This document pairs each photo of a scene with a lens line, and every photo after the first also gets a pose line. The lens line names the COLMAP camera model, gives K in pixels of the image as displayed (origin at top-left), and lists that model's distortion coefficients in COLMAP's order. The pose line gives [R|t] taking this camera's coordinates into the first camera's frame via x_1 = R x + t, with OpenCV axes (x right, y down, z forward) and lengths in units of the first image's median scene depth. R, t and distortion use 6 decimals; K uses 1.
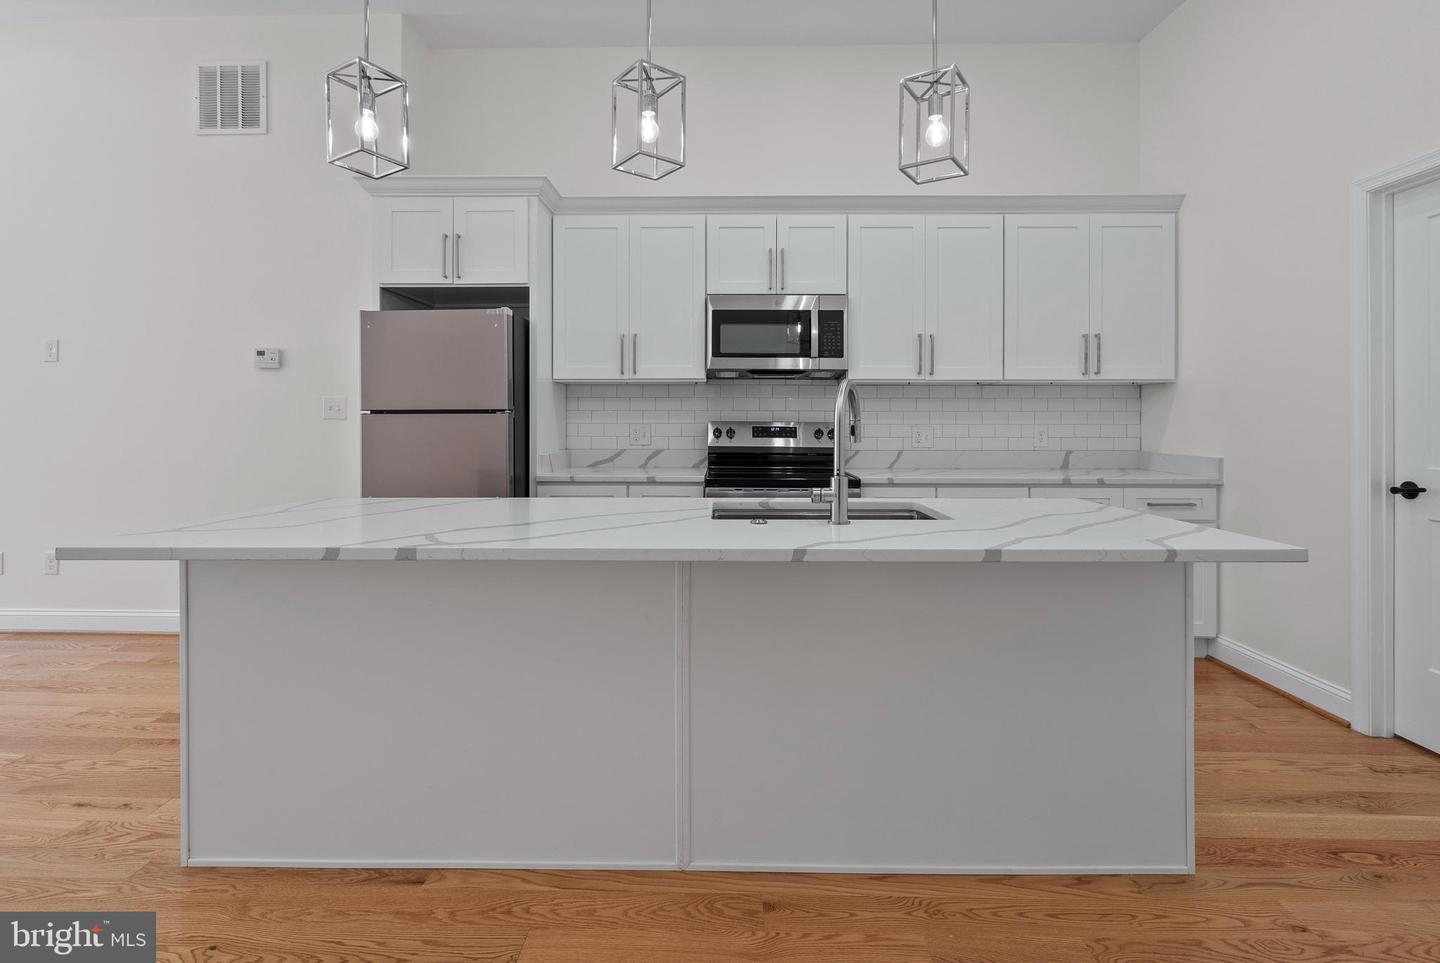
lens RADIAL K [[670.9, 0, 714.8], [0, 670.9, 421.7], [0, 0, 1]] dist [-0.001469, -0.000363]
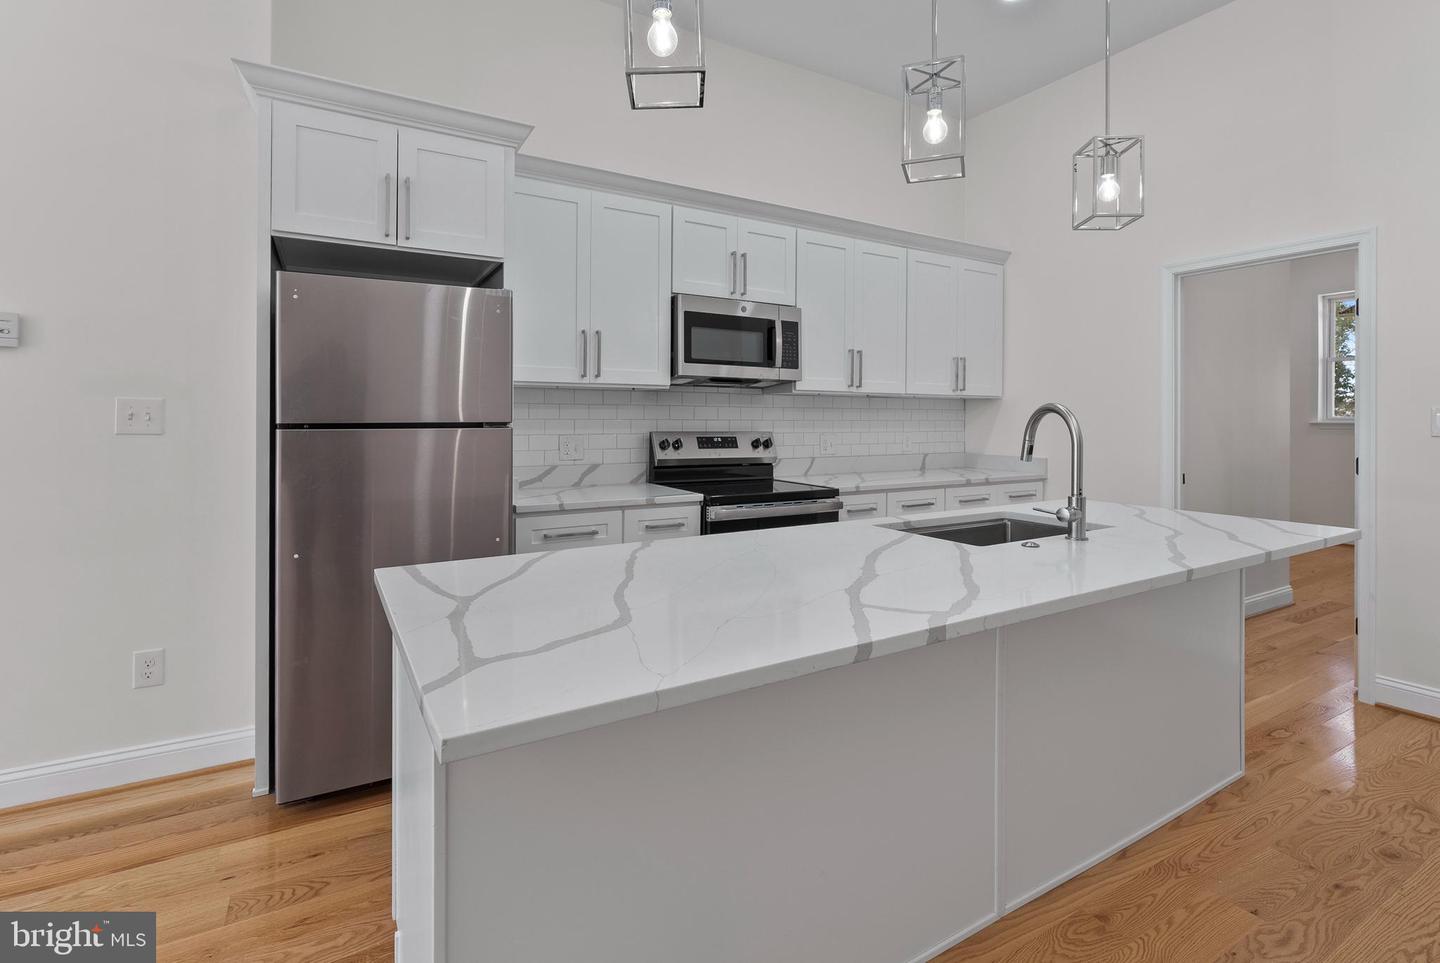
lens RADIAL K [[673.7, 0, 715.2], [0, 673.7, 418.0], [0, 0, 1]] dist [-0.001413, -0.000297]
pose [[0.854172, 0.002023, 0.519987, -0.437084], [-0.002909, 0.999995, 0.000888, -0.021380], [-0.519983, -0.002271, 0.854174, 0.191343]]
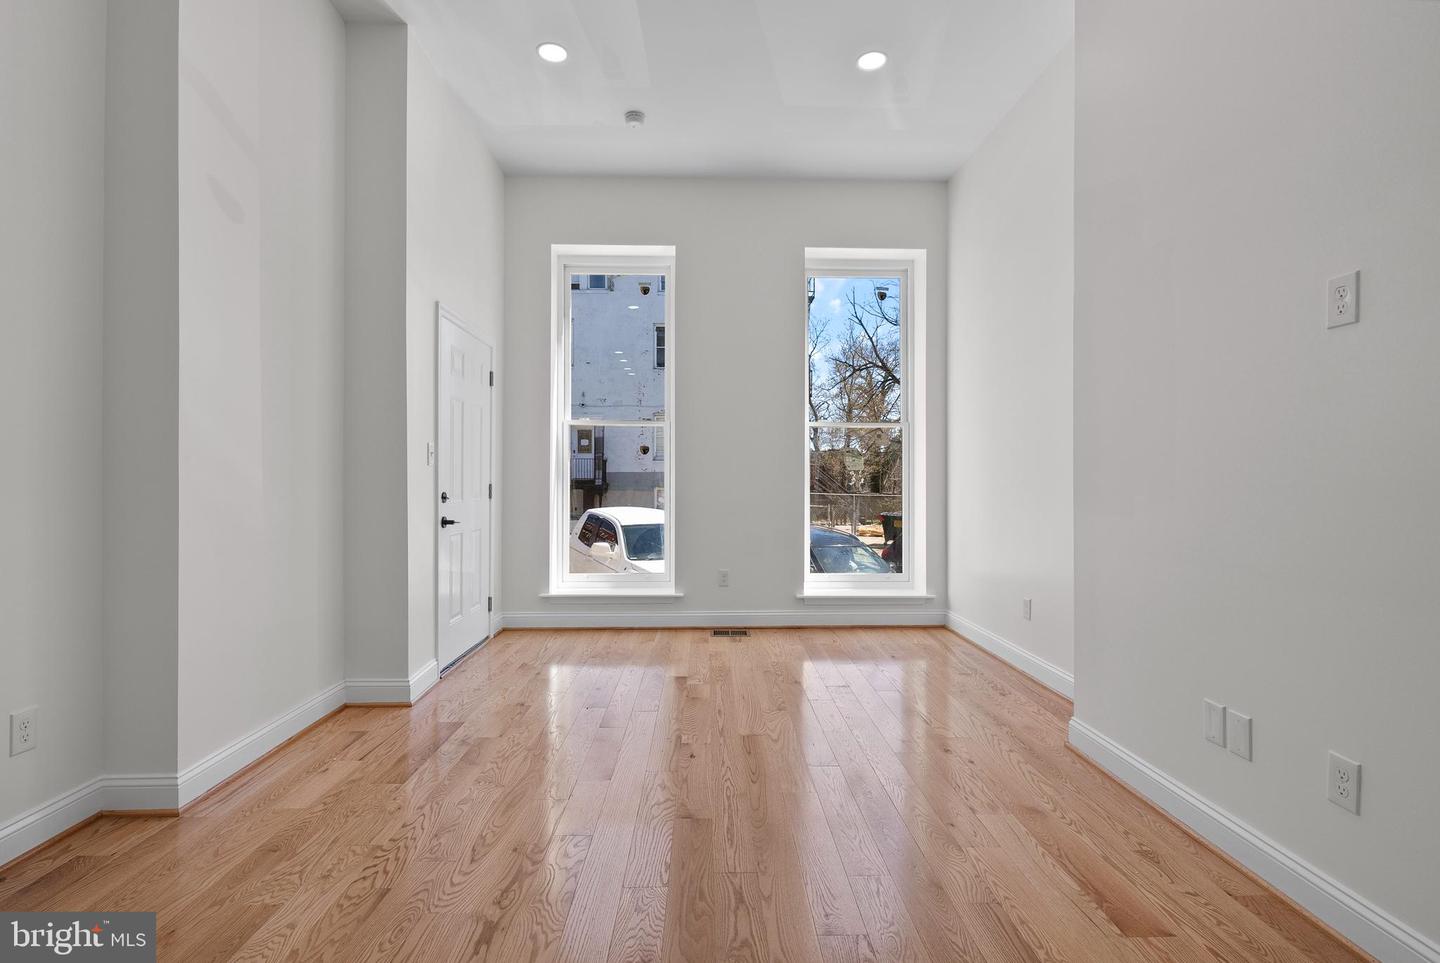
lens RADIAL K [[676.0, 0, 720.0], [0, 676.0, 481.5], [0, 0, 1]] dist [-0.000582, 0.000441]
pose [[0.049086, -0.000274, -0.998795, -0.576272], [-0.000347, 1.000000, -0.000291, 0.014081], [0.998795, 0.000361, 0.049086, 0.578807]]
